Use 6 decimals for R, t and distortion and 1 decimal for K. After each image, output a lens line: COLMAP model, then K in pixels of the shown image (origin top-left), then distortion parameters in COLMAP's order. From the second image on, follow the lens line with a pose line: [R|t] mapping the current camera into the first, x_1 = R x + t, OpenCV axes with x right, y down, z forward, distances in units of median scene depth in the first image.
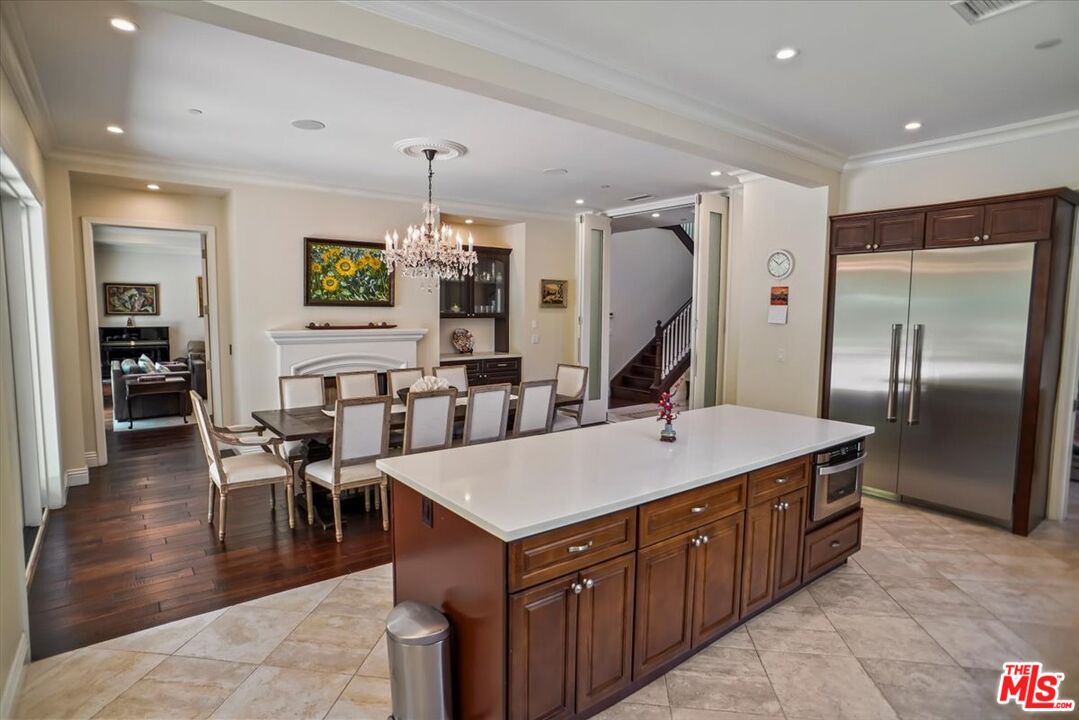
lens RADIAL K [[574.5, 0, 539.5], [0, 574.5, 360.0], [0, 0, 1]] dist [-0.000425, 0.000998]
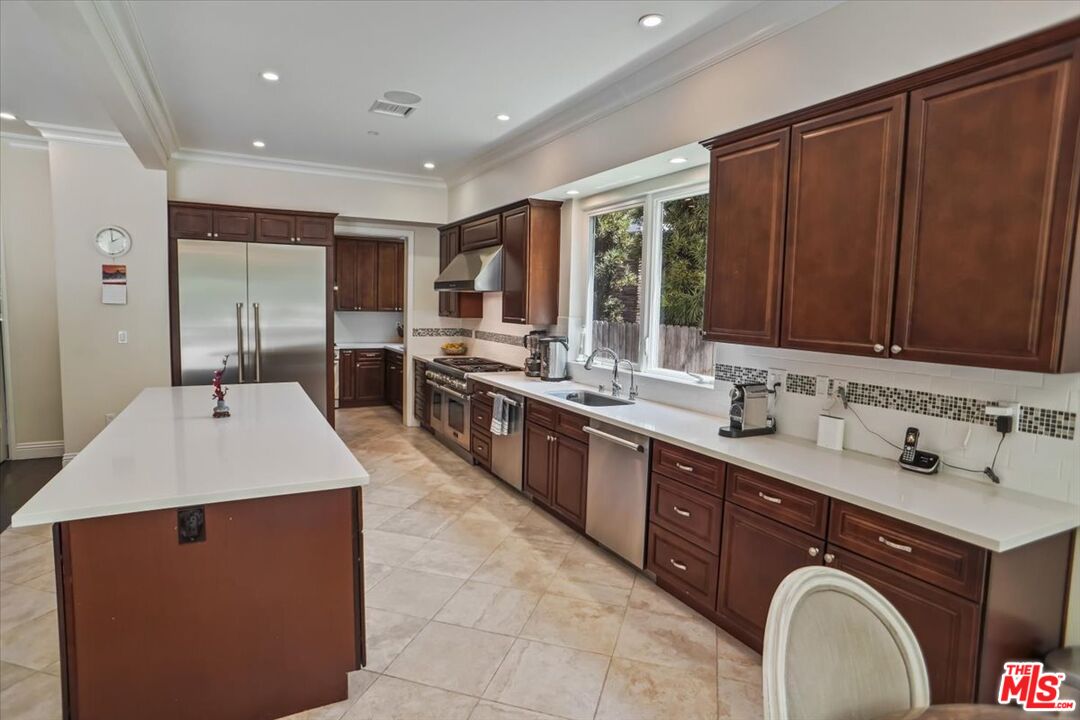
lens RADIAL K [[575.0, 0, 540.0], [0, 575.0, 360.0], [0, 0, 1]] dist [-0.000425, 0.000998]
pose [[0.198187, -0.099056, 0.975146, -0.420393], [0.065113, 0.994013, 0.087739, -0.008987], [-0.977999, 0.046106, 0.203450, 0.140915]]
